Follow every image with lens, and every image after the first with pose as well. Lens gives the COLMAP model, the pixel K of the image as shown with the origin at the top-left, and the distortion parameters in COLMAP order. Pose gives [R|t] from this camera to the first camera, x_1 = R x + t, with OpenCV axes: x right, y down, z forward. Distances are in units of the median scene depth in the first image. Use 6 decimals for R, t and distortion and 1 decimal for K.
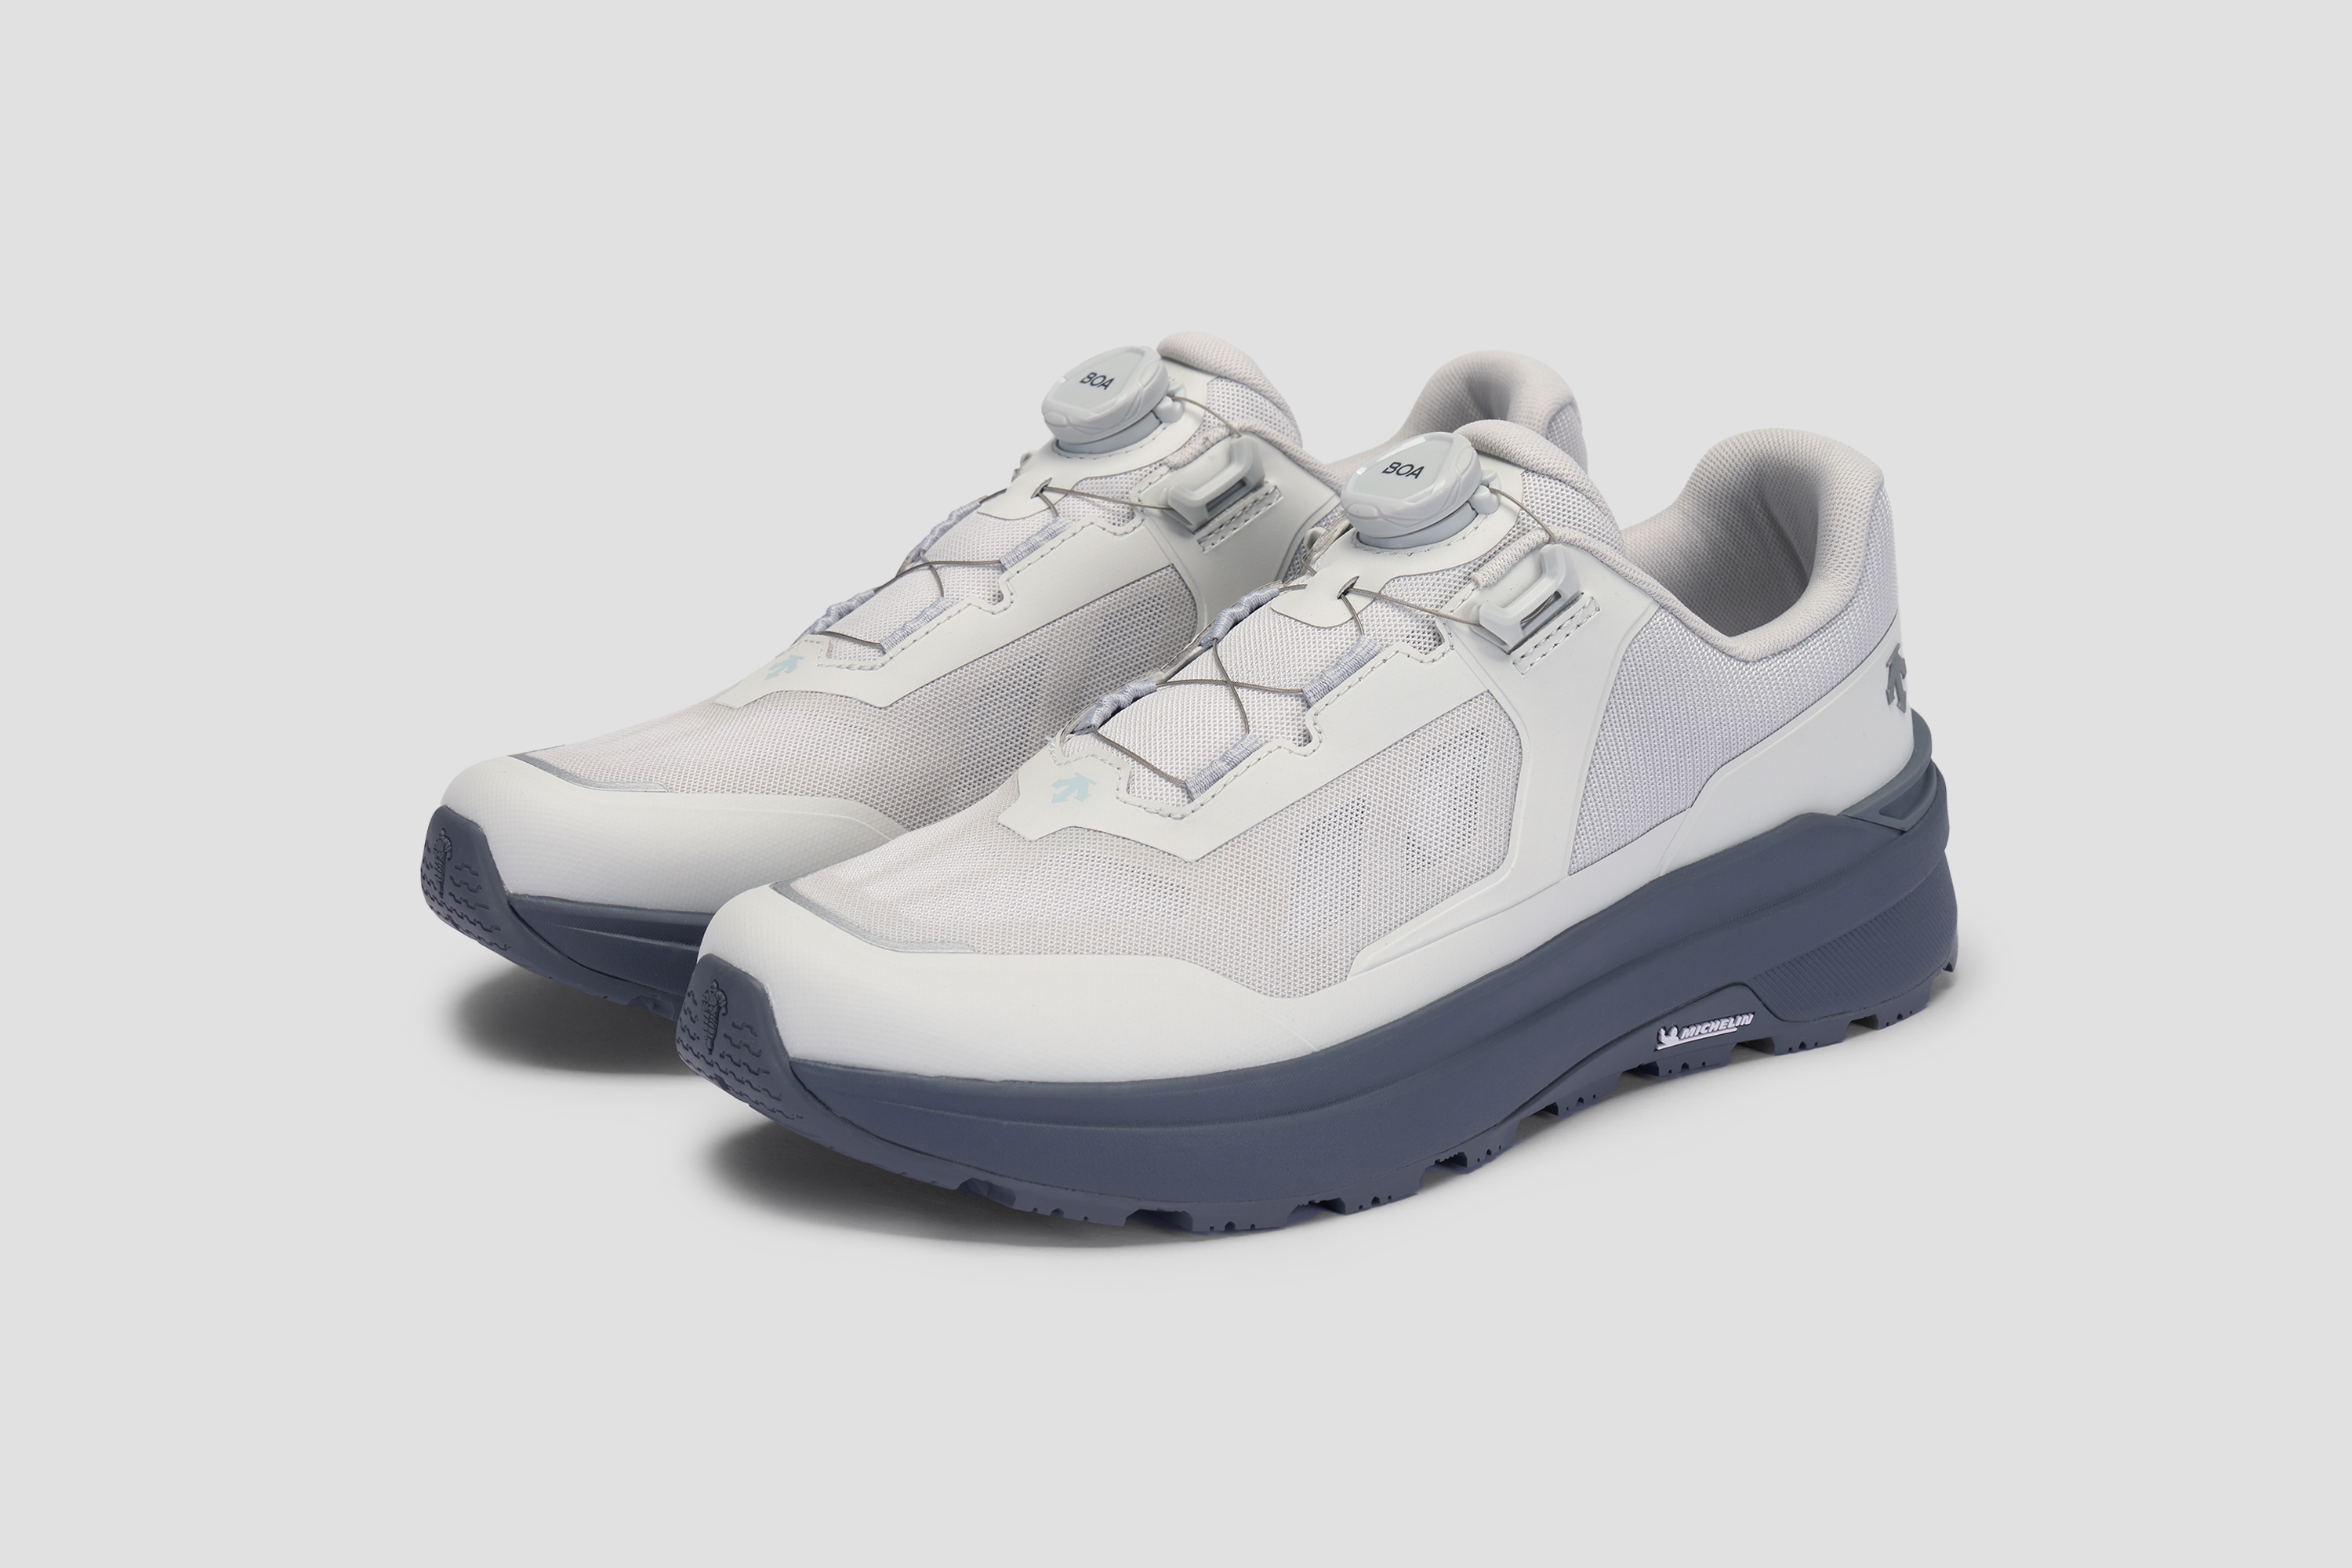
lens RADIAL K [[4641.5, 0, 1179.3], [0, 4641.5, 782.9], [0, 0, 1]] dist [-0.094849, 0.000000]
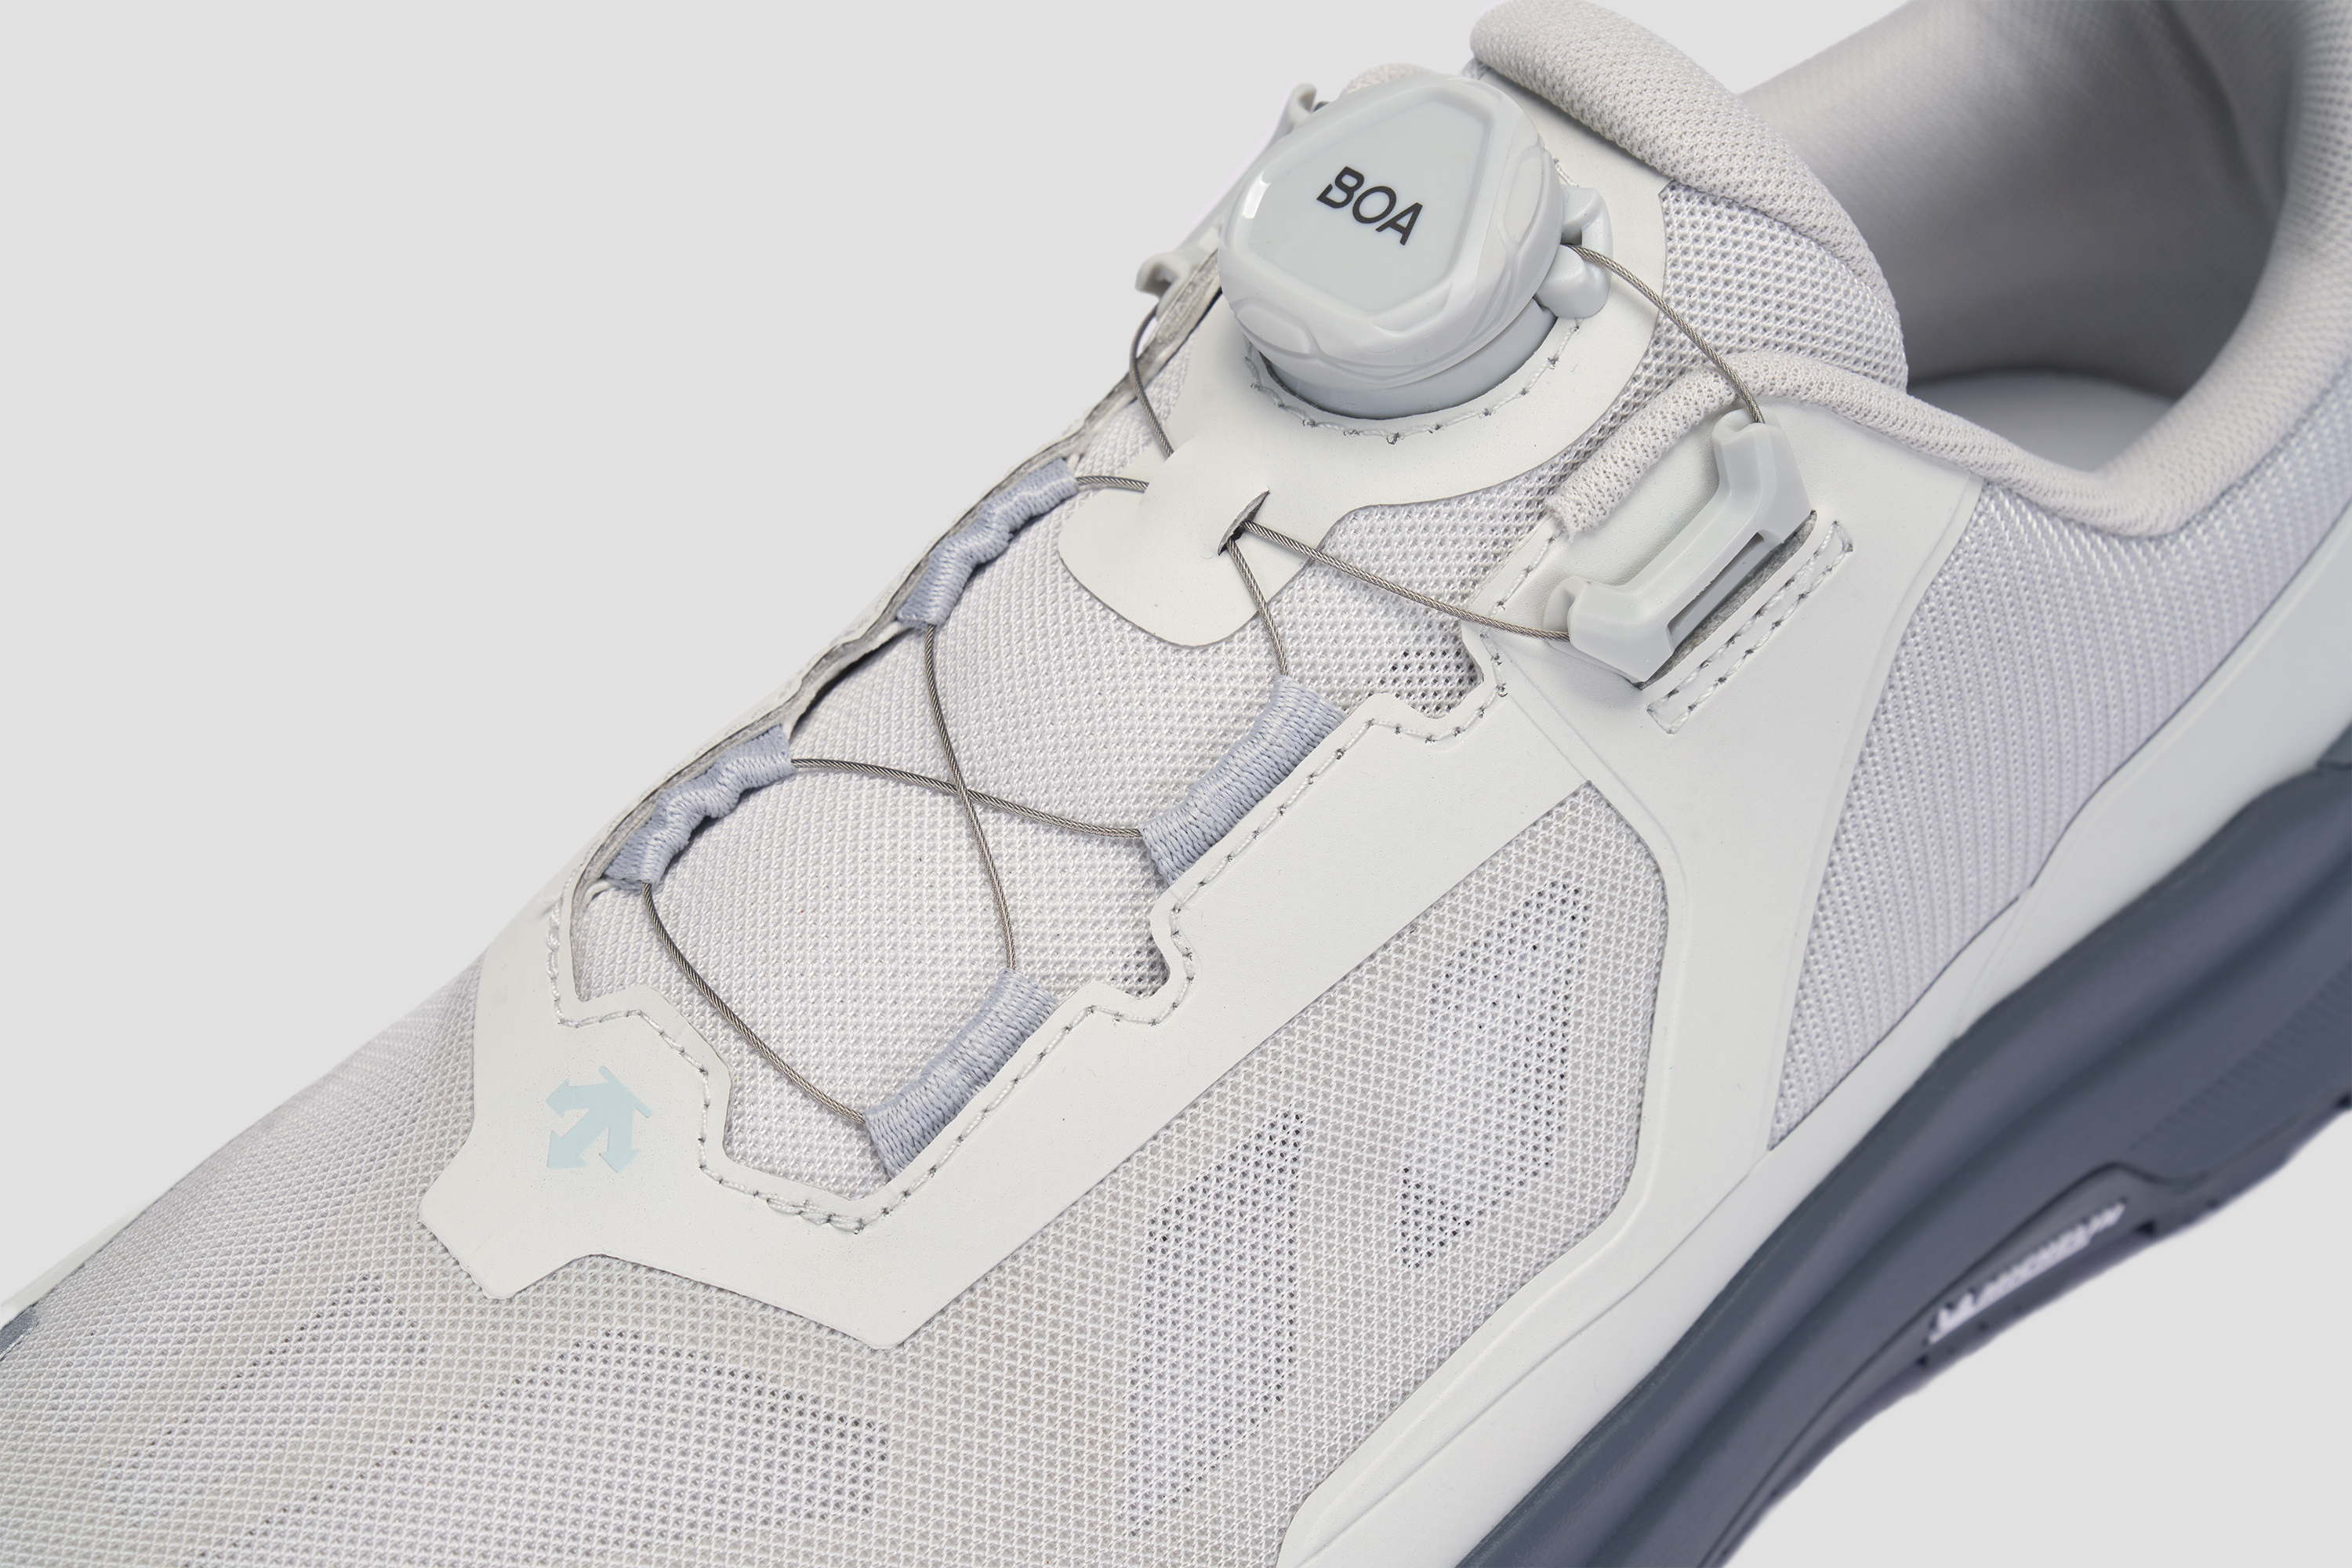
lens RADIAL K [[4641.5, 0, 1166.3], [0, 4641.5, 787.9], [0, 0, 1]] dist [-0.094849, 0.000000]
pose [[0.998922, -0.042476, 0.018751, 0.020991], [0.031979, 0.922202, 0.385384, -0.180503], [-0.033662, -0.384369, 0.922566, 0.617981]]
